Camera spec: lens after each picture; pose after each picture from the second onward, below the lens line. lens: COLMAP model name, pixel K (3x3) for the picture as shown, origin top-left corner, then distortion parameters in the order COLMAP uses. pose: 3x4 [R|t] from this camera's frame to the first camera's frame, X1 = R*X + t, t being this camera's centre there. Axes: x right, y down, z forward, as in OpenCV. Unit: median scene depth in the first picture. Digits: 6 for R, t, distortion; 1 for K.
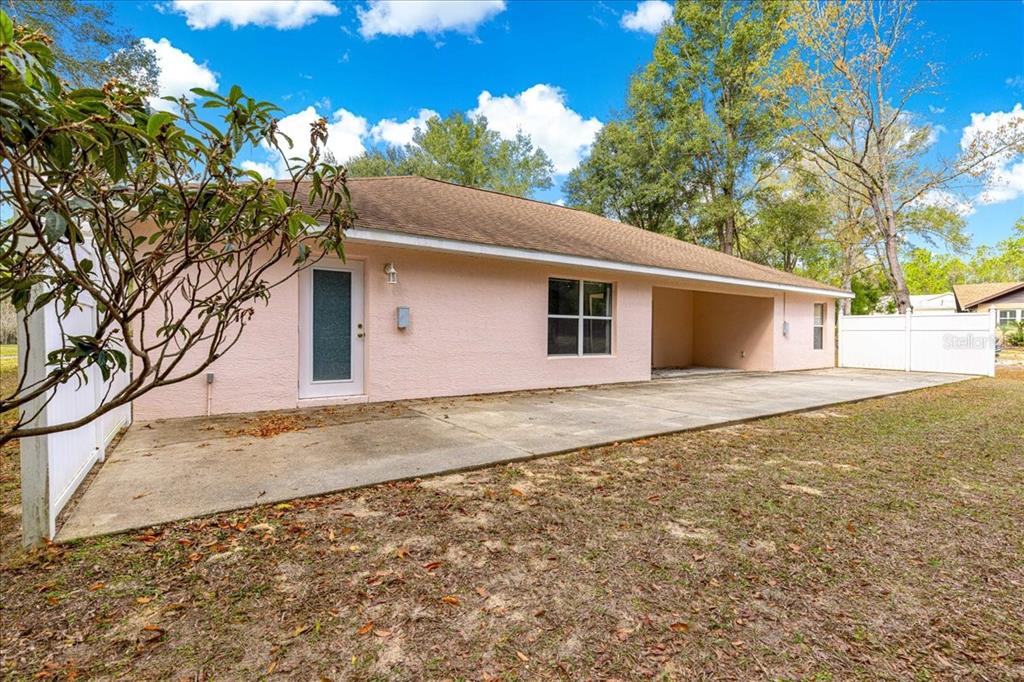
lens RADIAL K [[463.7, 0, 508.2], [0, 463.7, 345.4], [0, 0, 1]] dist [0.002327, 0.000229]
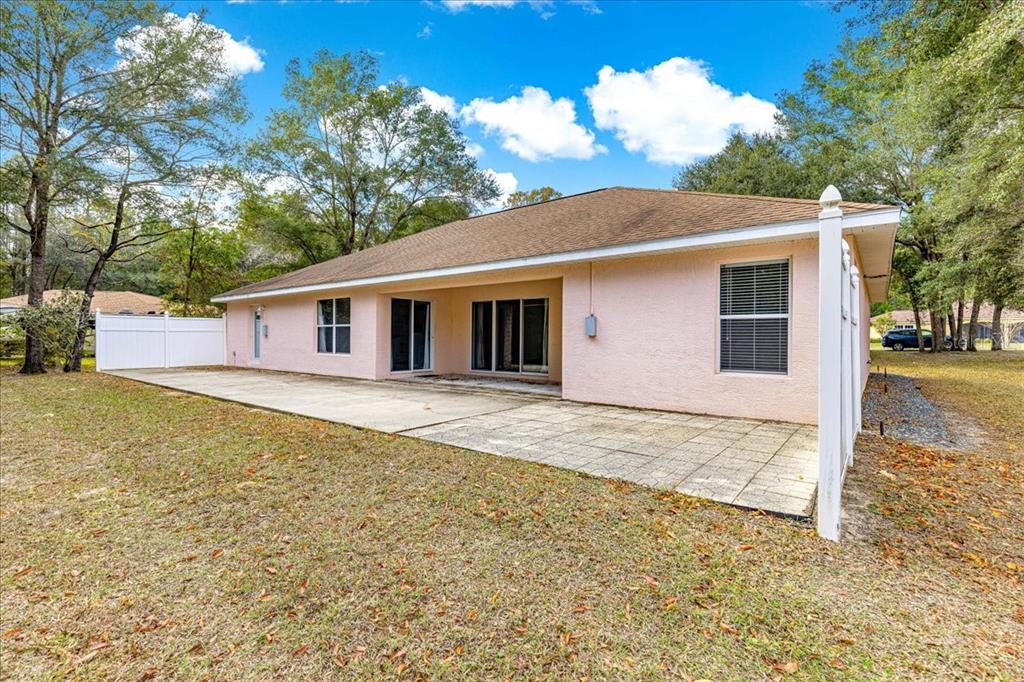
lens RADIAL K [[459.3, 0, 512.0], [0, 459.3, 341.0], [0, 0, 1]] dist [0.000313, 0.000439]
pose [[0.311611, -0.004253, -0.950200, 1.568429], [-0.029695, 0.999458, -0.014211, -0.011442], [0.949746, 0.032644, 0.311316, 1.051660]]
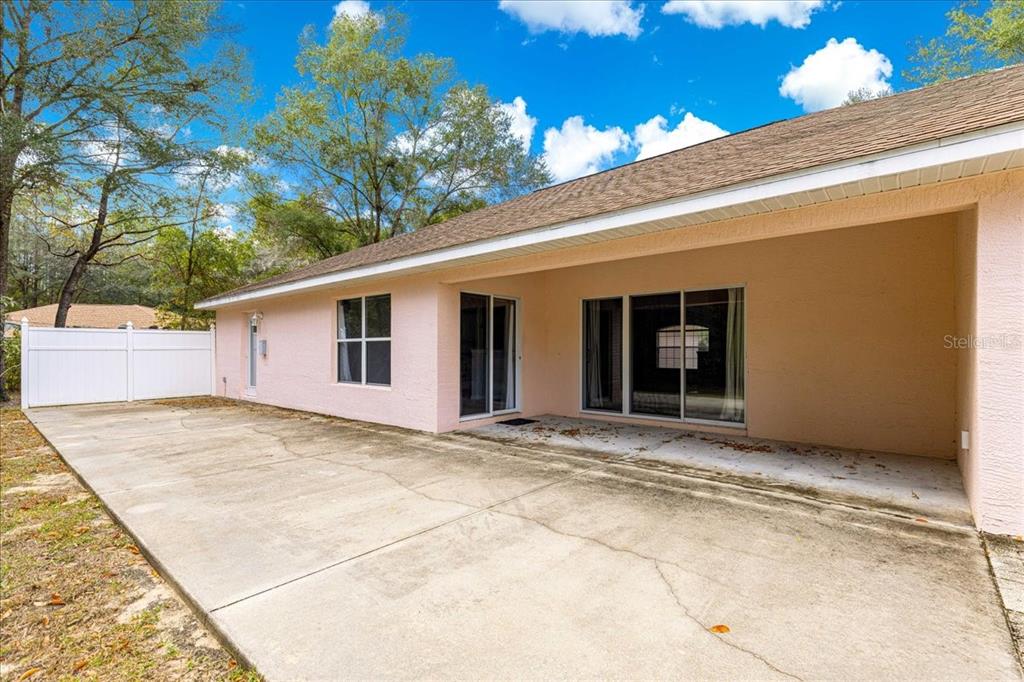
lens RADIAL K [[463.7, 0, 508.2], [0, 463.7, 345.4], [0, 0, 1]] dist [0.002327, 0.000229]
pose [[0.267025, -0.023894, -0.963393, 1.029507], [-0.022990, 0.999250, -0.031155, -0.029248], [0.963415, 0.030468, 0.266275, 1.003999]]
